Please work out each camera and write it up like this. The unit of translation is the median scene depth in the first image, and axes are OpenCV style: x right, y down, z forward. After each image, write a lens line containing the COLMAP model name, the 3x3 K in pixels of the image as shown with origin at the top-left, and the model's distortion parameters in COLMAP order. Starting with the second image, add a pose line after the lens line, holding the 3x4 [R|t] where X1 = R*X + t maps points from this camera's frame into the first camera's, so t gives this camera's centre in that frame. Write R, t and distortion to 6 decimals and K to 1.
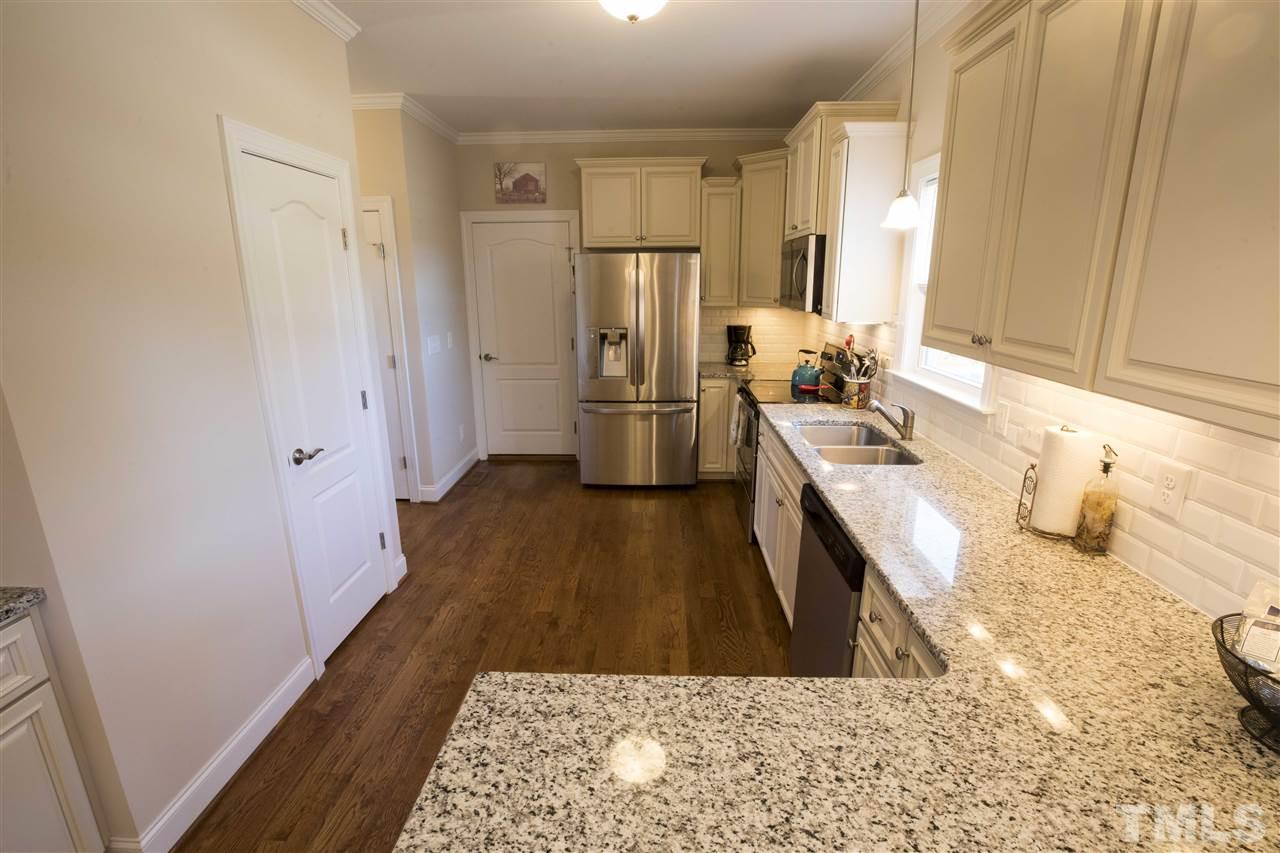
lens RADIAL K [[584.6, 0, 639.2], [0, 584.6, 432.4], [0, 0, 1]] dist [-0.046335, 0.013325]
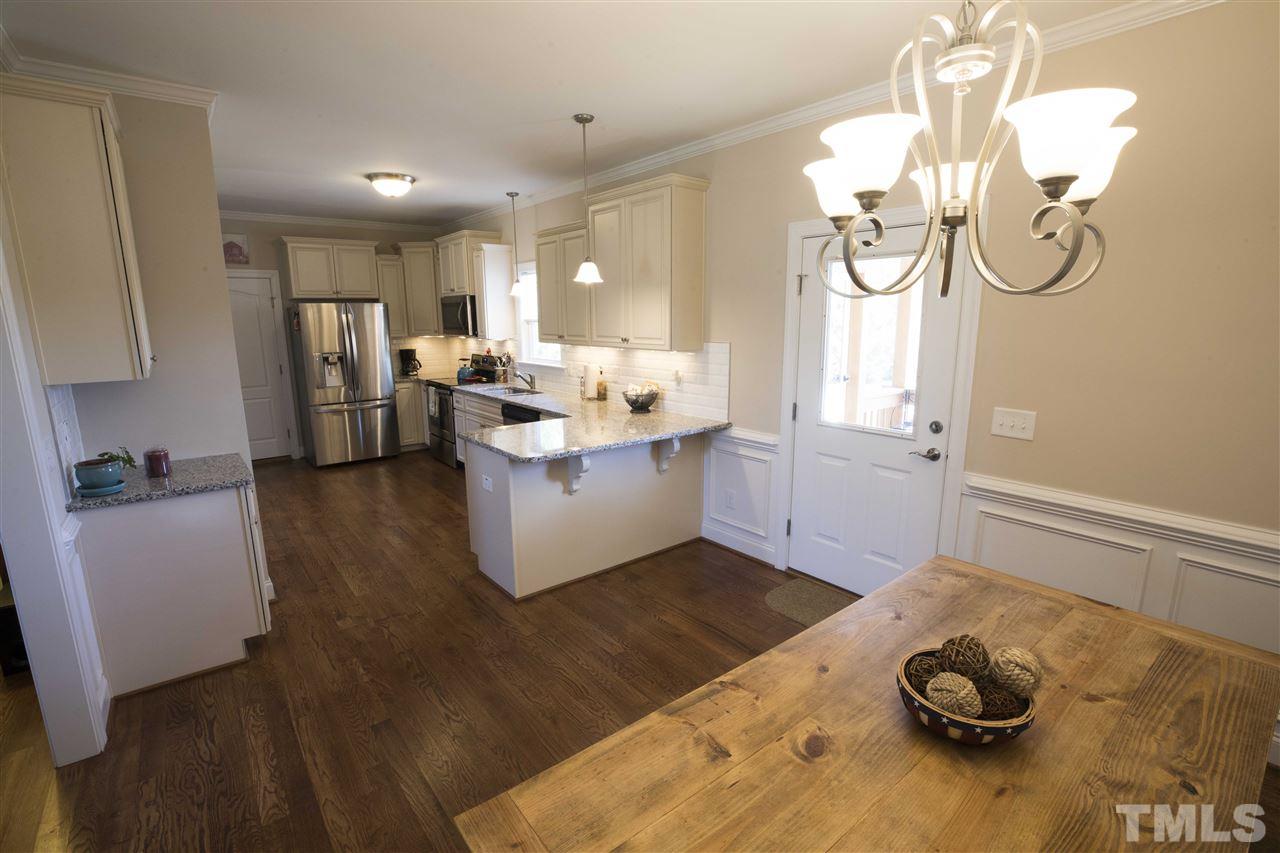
lens RADIAL K [[584.6, 0, 639.2], [0, 584.6, 432.4], [0, 0, 1]] dist [-0.046335, 0.013325]
pose [[0.753299, -0.131348, 0.644429, -0.553703], [0.172564, 0.984998, -0.000954, 0.199303], [-0.634636, 0.111924, 0.764664, -0.754414]]
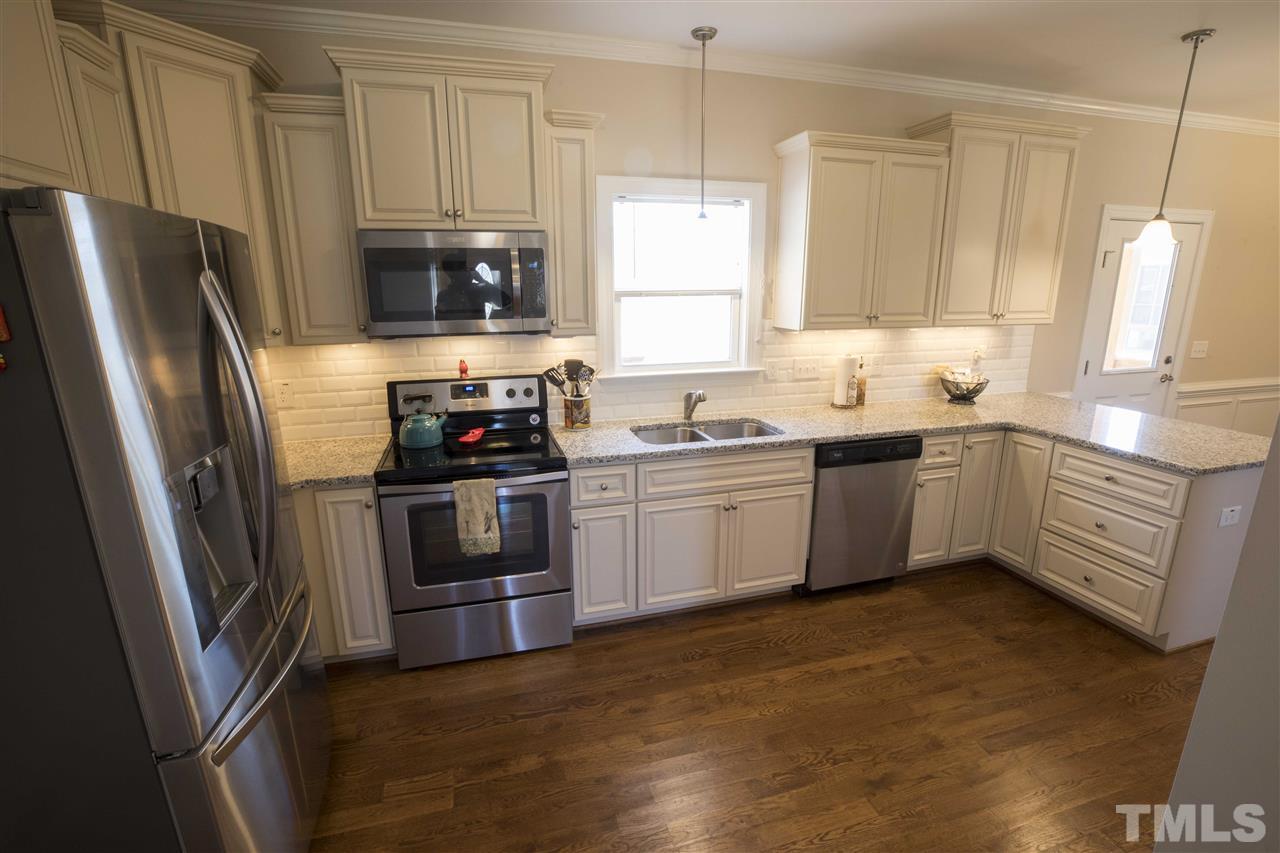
lens RADIAL K [[584.6, 0, 639.2], [0, 584.6, 432.4], [0, 0, 1]] dist [-0.046335, 0.013325]
pose [[-0.315246, -0.231525, 0.920335, -0.507444], [0.249759, 0.915355, 0.315824, -0.298271], [-0.915554, 0.329425, -0.230737, 1.109600]]
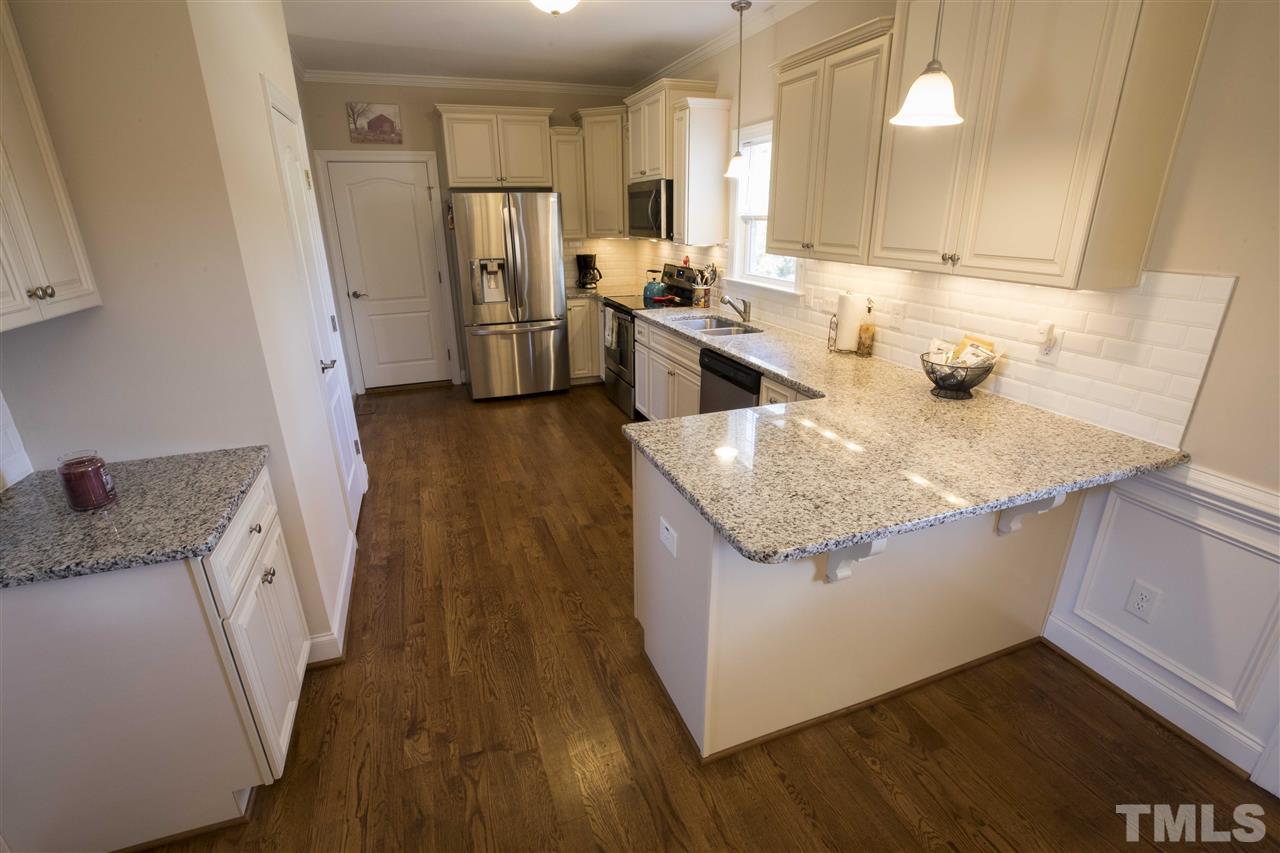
lens RADIAL K [[584.6, 0, 639.2], [0, 584.6, 432.4], [0, 0, 1]] dist [-0.046335, 0.013325]
pose [[0.924362, -0.137600, 0.355839, -0.301117], [0.102522, 0.987976, 0.115723, 0.074790], [-0.367485, -0.070489, 0.927355, -0.259148]]
